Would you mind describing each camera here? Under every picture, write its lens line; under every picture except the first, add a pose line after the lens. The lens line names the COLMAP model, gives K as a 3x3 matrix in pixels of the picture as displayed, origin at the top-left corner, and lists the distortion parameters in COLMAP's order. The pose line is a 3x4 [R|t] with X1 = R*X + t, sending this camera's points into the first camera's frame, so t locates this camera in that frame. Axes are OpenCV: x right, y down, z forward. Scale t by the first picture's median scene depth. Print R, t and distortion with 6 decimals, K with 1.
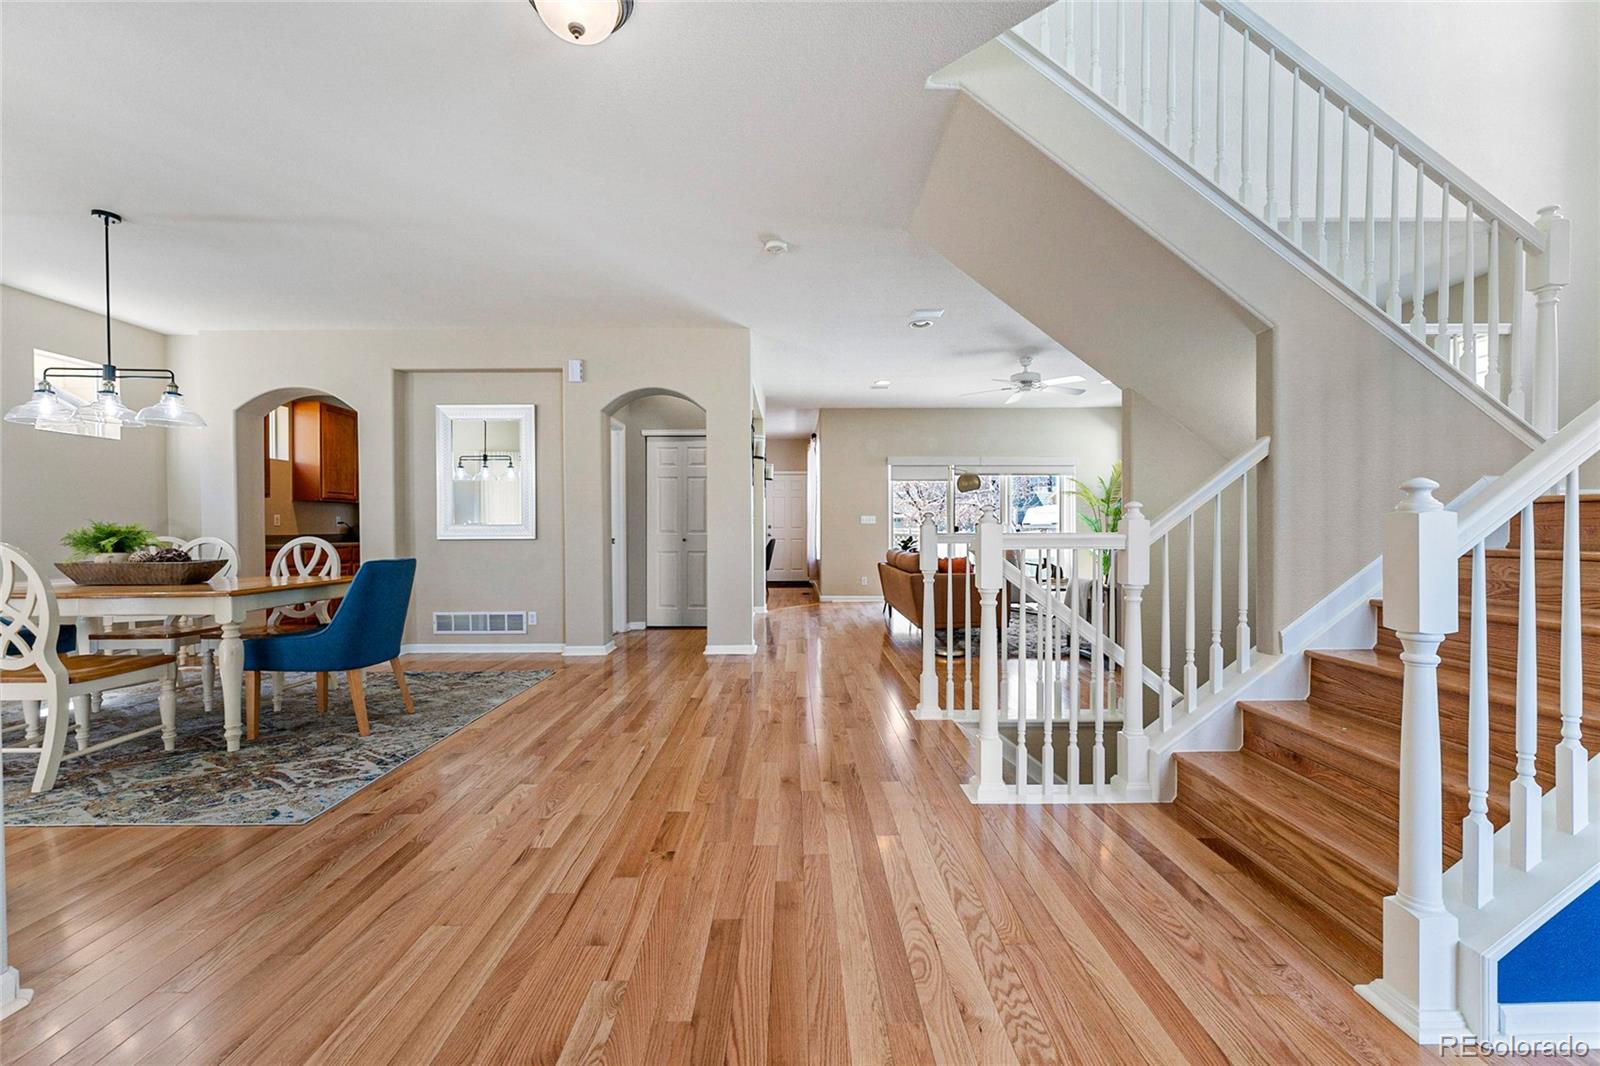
lens RADIAL K [[635.6, 0, 796.5], [0, 635.6, 531.8], [0, 0, 1]] dist [-0.000644, 0.000218]
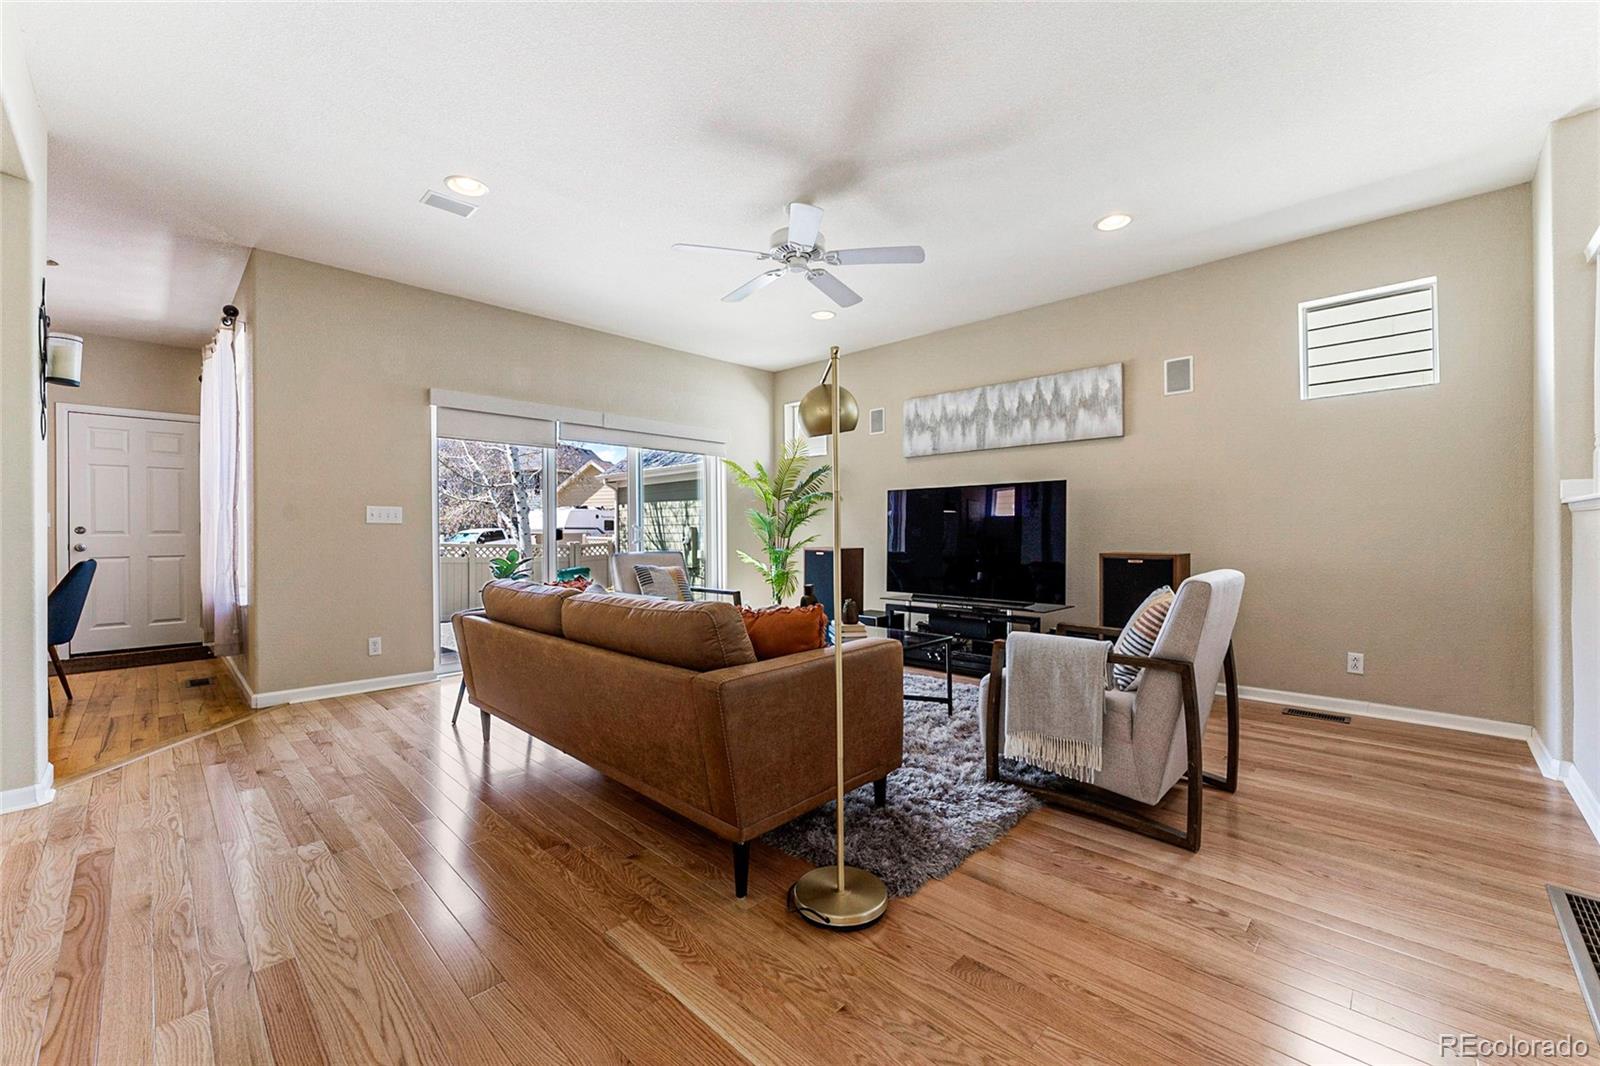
lens RADIAL K [[635.6, 0, 794.3], [0, 635.6, 533.0], [0, 0, 1]] dist [-0.000644, 0.000218]
pose [[0.702378, -0.002161, 0.711801, -0.009839], [0.006970, 0.999968, -0.003841, -0.001484], [-0.711770, 0.007659, 0.702371, 0.449228]]
